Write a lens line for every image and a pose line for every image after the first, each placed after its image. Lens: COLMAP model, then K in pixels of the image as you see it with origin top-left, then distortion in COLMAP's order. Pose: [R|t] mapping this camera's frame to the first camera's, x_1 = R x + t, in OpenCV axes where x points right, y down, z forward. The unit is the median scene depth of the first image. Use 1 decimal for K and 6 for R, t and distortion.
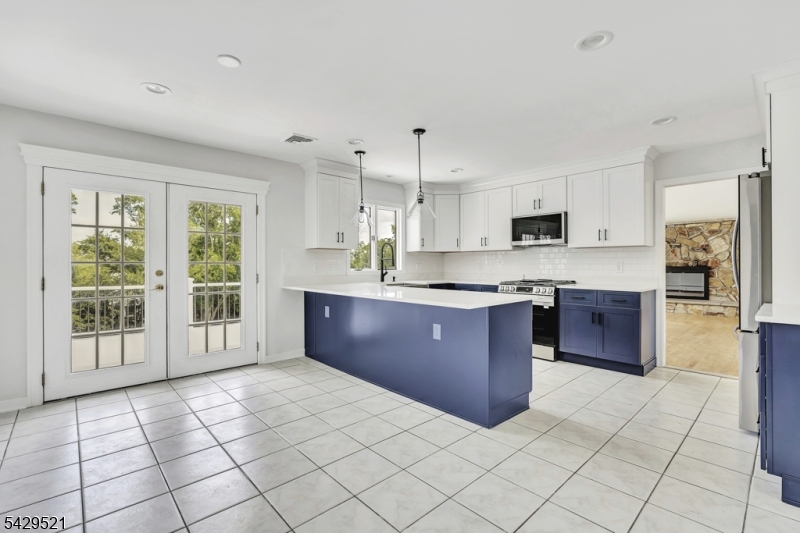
lens RADIAL K [[365.5, 0, 397.0], [0, 365.5, 264.9], [0, 0, 1]] dist [-0.010011, 0.006347]
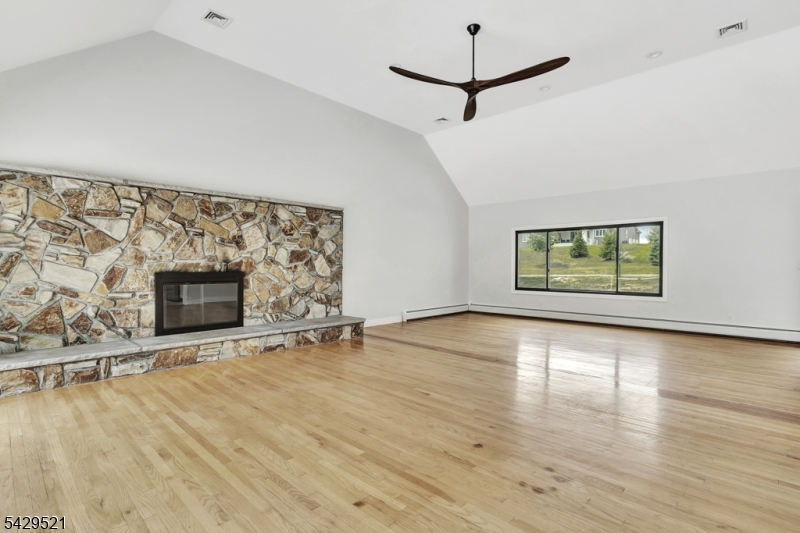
lens RADIAL K [[388.8, 0, 405.3], [0, 388.8, 267.7], [0, 0, 1]] dist [-0.001677, -0.000101]
pose [[-0.069480, 0.002557, 0.997580, 0.190093], [0.001798, 0.999995, -0.002438, 0.000543], [-0.997582, 0.001625, -0.069484, 0.786690]]
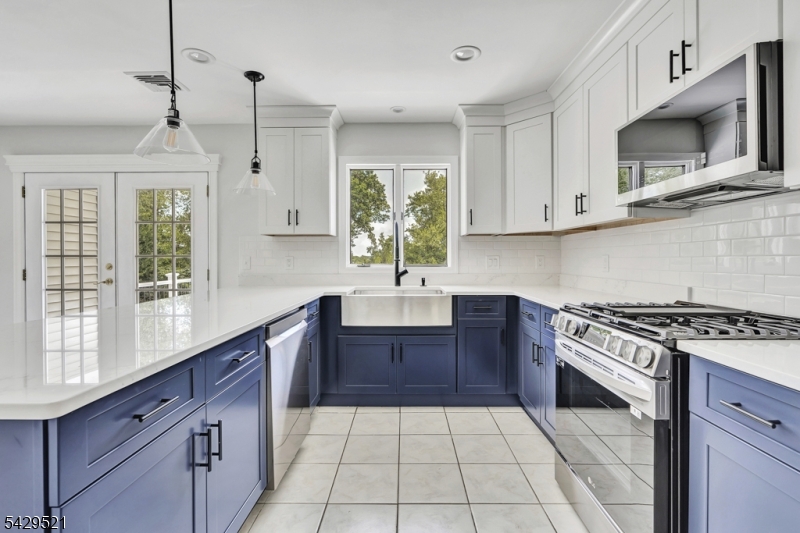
lens RADIAL K [[365.5, 0, 401.4], [0, 365.5, 258.5], [0, 0, 1]] dist [-0.010011, 0.006347]
pose [[0.724319, 0.001361, -0.689464, 0.248274], [-0.001050, 0.999999, 0.000871, -0.000293], [0.689464, 0.000093, 0.724320, 0.359915]]
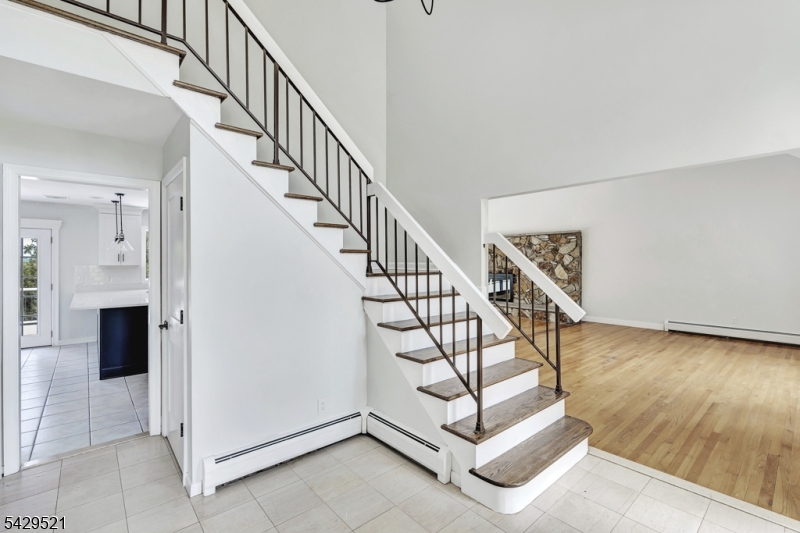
lens RADIAL K [[365.5, 0, 398.4], [0, 365.5, 261.1], [0, 0, 1]] dist [-0.010011, 0.006347]
pose [[0.999393, 0.003652, -0.034633, 0.533395], [-0.003694, 0.999993, -0.001147, -0.035241], [0.034629, 0.001274, 0.999399, -0.204584]]
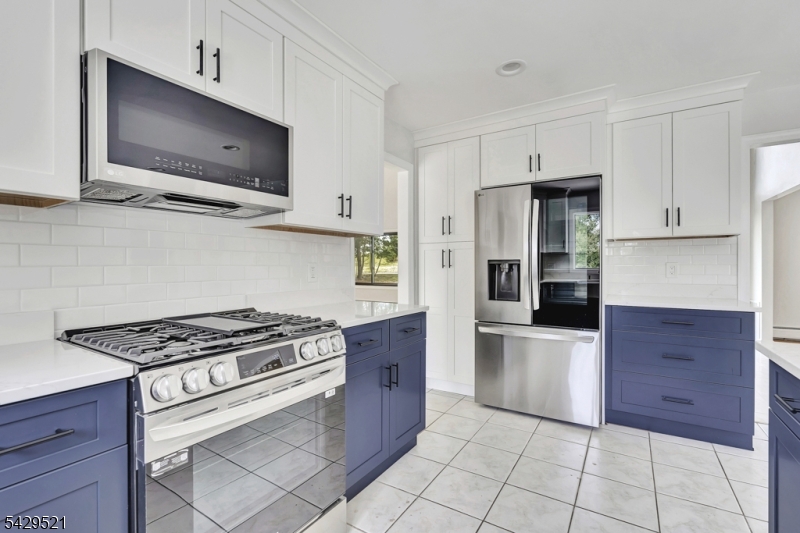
lens RADIAL K [[365.5, 0, 397.8], [0, 365.5, 265.7], [0, 0, 1]] dist [-0.010011, 0.006347]
pose [[0.239455, 0.010537, -0.970850, 0.321538], [-0.004282, 0.999943, 0.009796, -0.000242], [0.970898, 0.001811, 0.239486, 0.359226]]
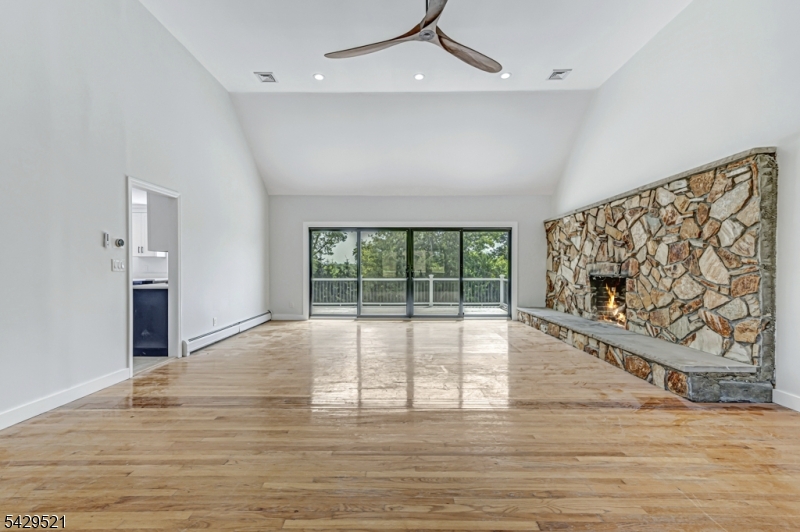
lens RADIAL K [[365.5, 0, 395.4], [0, 365.5, 269.9], [0, 0, 1]] dist [-0.010011, 0.006347]
pose [[0.722760, 0.011716, -0.691000, 1.005634], [-0.006433, 0.999927, 0.010226, -0.002871], [0.691069, -0.002946, 0.722783, 0.332485]]
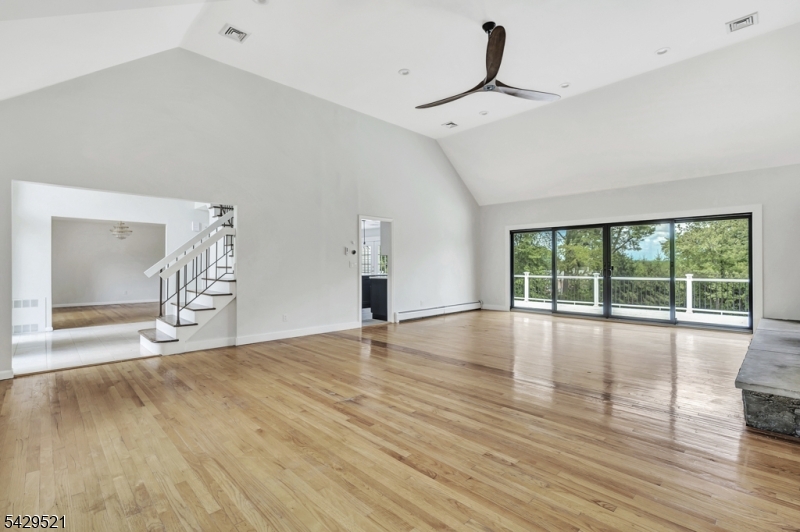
lens RADIAL K [[365.5, 0, 397.0], [0, 365.5, 263.9], [0, 0, 1]] dist [-0.010011, 0.006347]
pose [[0.019970, 0.002961, -0.999796, 1.276862], [-0.000382, 0.999996, 0.002954, -0.006014], [0.999801, 0.000323, 0.019971, 0.504581]]
